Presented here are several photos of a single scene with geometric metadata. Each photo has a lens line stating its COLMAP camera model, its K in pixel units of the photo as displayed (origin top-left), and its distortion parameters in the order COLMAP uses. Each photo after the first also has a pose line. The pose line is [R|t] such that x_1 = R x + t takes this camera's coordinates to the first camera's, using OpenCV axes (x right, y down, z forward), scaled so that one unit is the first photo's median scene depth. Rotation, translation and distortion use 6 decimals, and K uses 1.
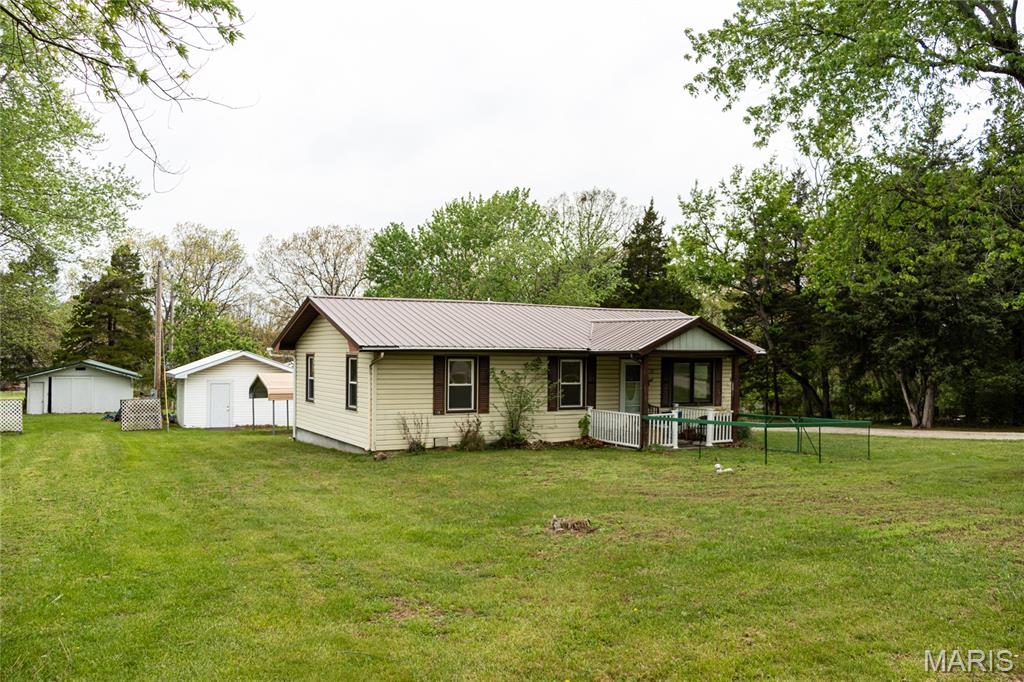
lens RADIAL K [[877.6, 0, 512.0], [0, 877.6, 341.0], [0, 0, 1]] dist [-0.173718, 0.222039]
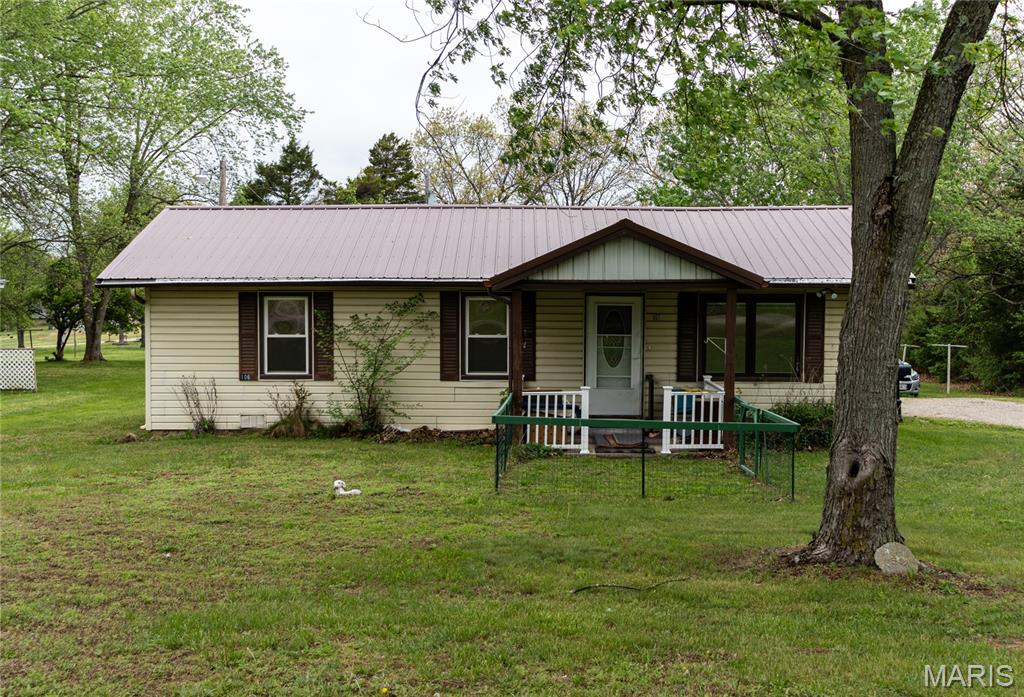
lens RADIAL K [[1338.0, 0, 512.0], [0, 1338.0, 348.5], [0, 0, 1]] dist [-0.010692, -0.007630]
pose [[0.842630, 0.017682, -0.538202, 0.618131], [0.015069, 0.998295, 0.056391, 0.005244], [0.538282, -0.055627, 0.840927, 0.245498]]
